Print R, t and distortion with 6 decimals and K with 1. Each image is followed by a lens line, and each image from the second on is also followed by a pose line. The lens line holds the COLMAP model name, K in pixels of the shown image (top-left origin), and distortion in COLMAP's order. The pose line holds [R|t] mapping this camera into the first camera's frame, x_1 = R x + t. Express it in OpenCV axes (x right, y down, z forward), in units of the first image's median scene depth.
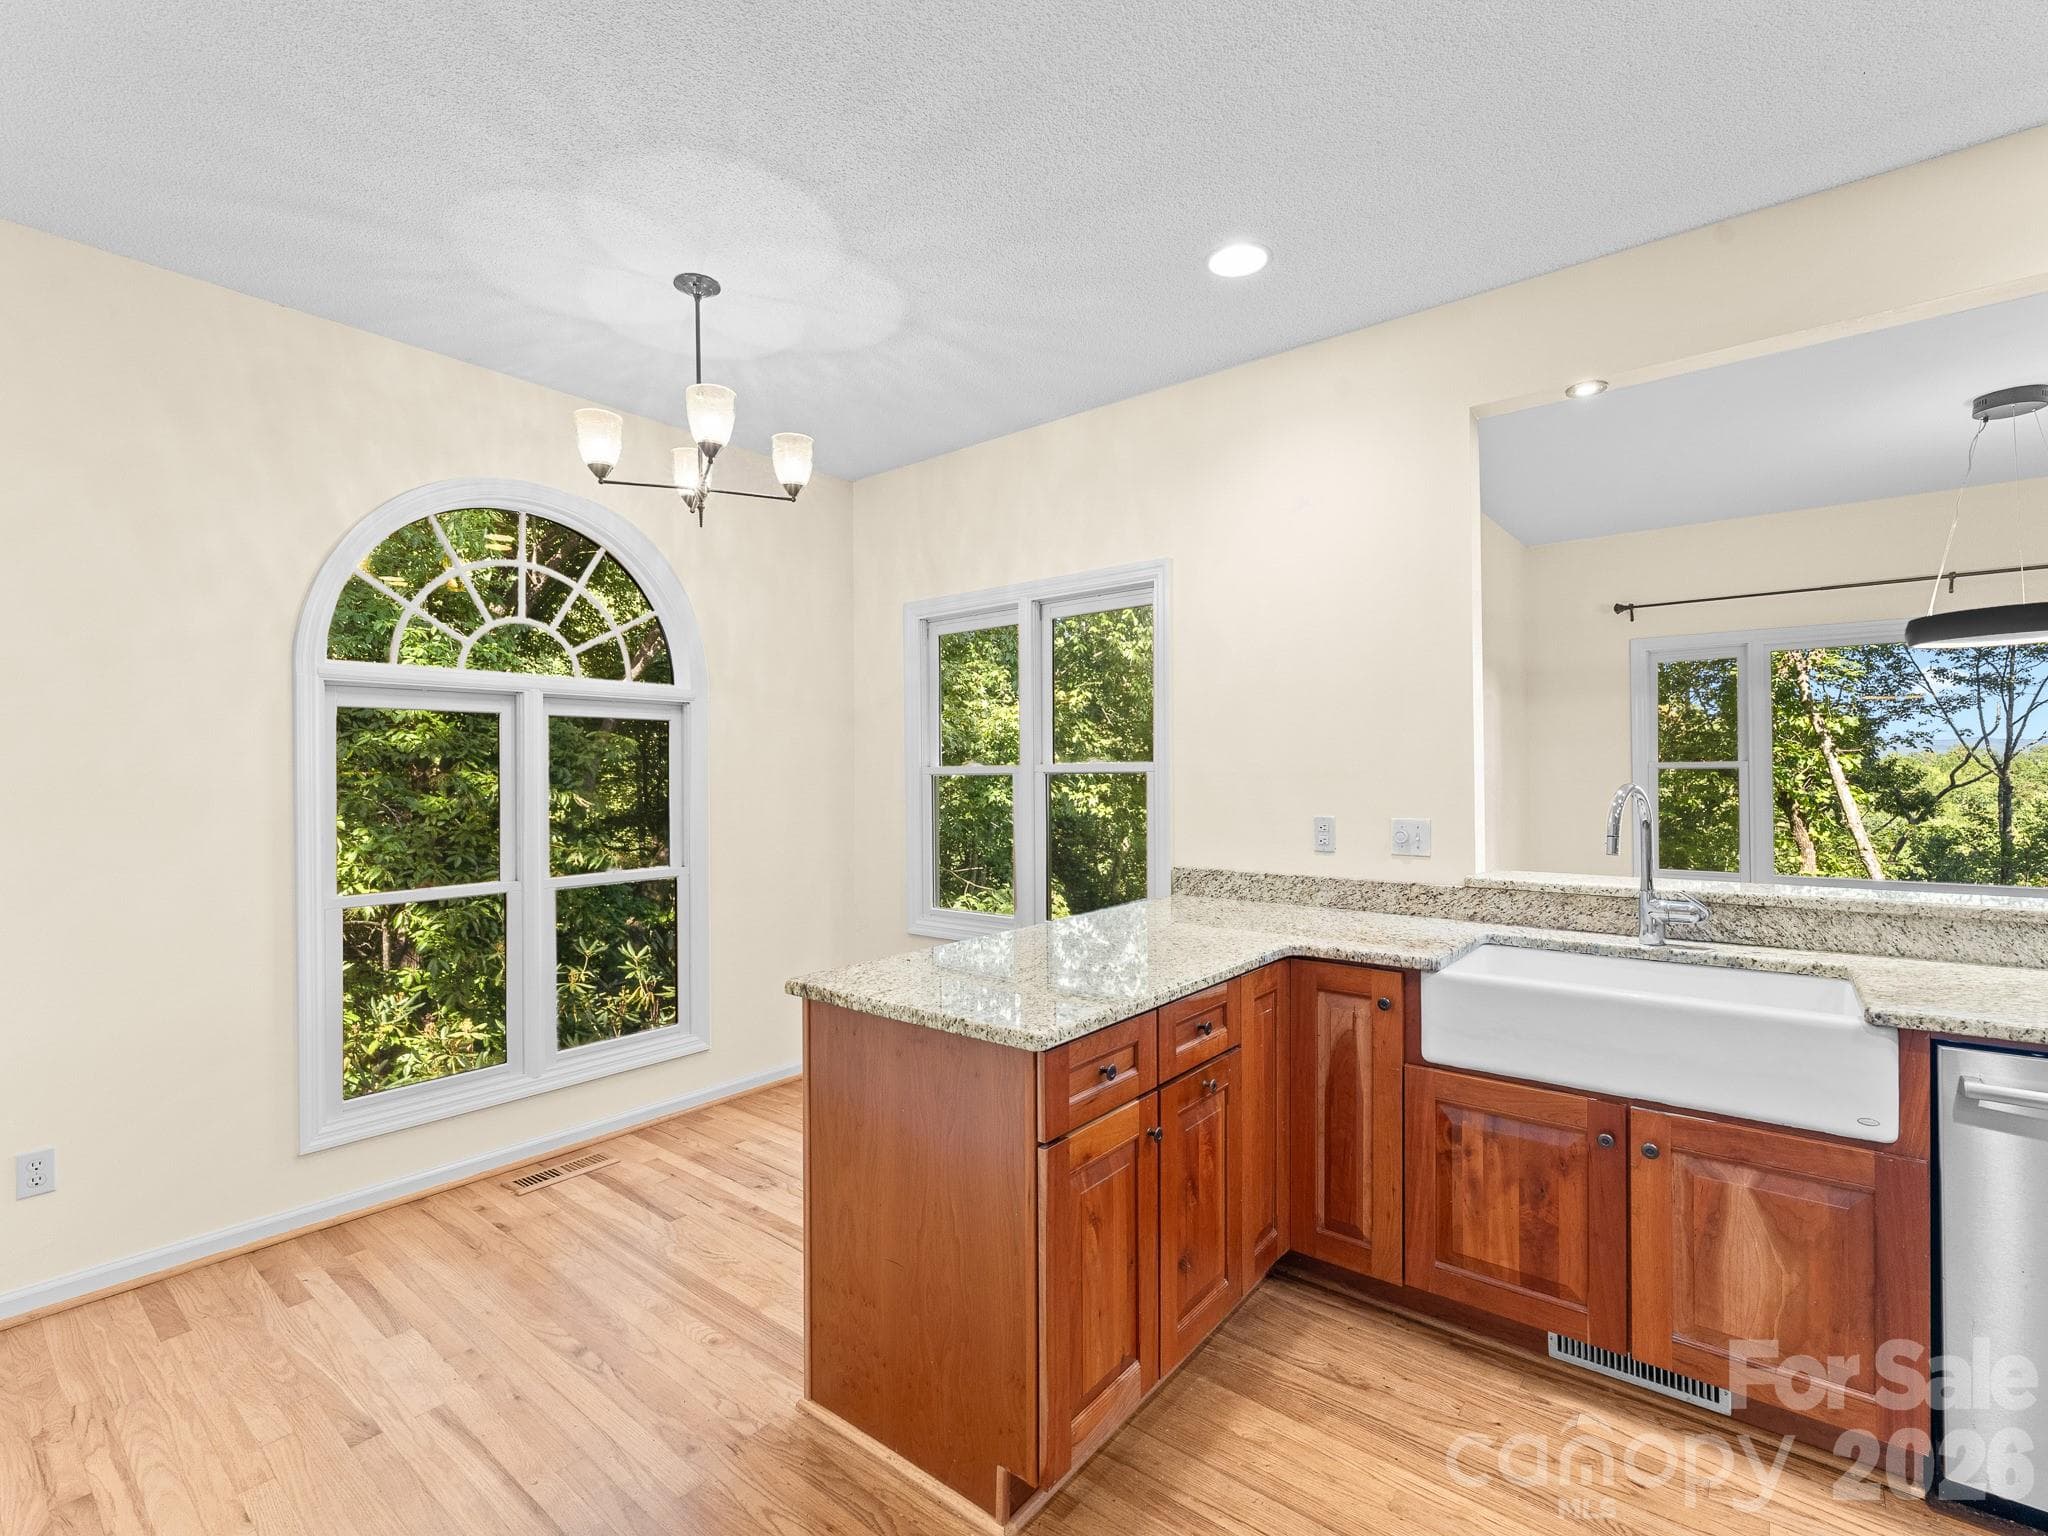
lens RADIAL K [[947.9, 0, 1031.1], [0, 947.9, 773.7], [0, 0, 1]] dist [-0.000562, -0.000306]
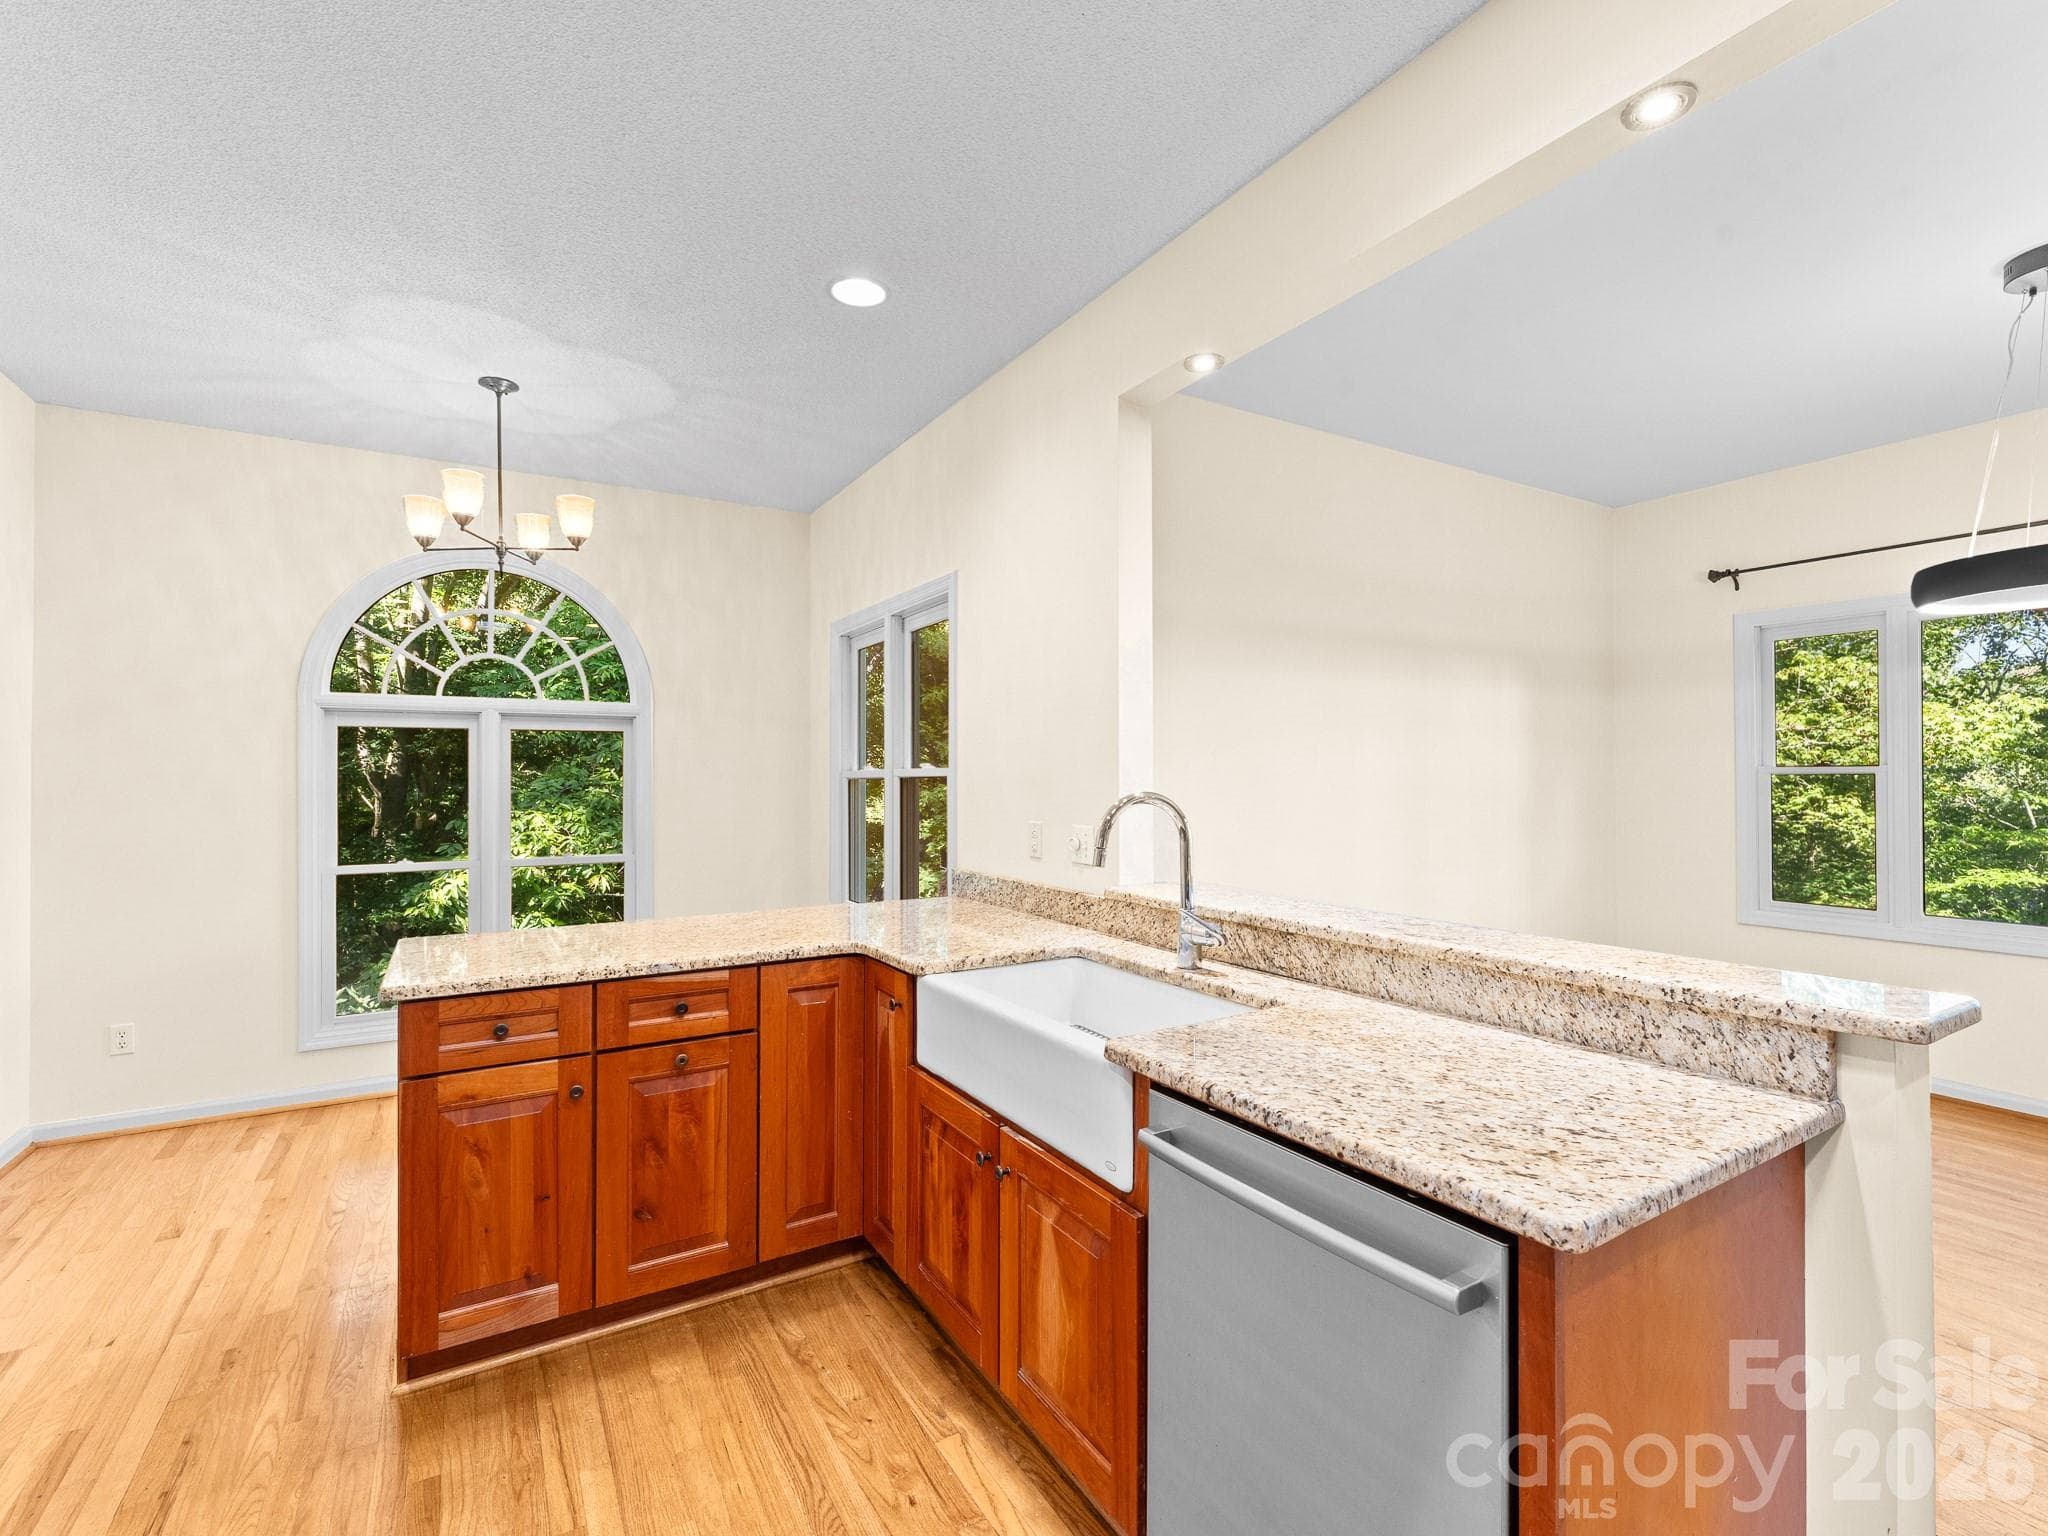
lens RADIAL K [[947.9, 0, 1031.1], [0, 947.9, 773.7], [0, 0, 1]] dist [-0.000562, -0.000306]
pose [[0.937137, 0.002688, -0.348951, 0.716248], [-0.003205, 0.999994, -0.000904, -0.005283], [0.348947, 0.001966, 0.937140, 0.075743]]
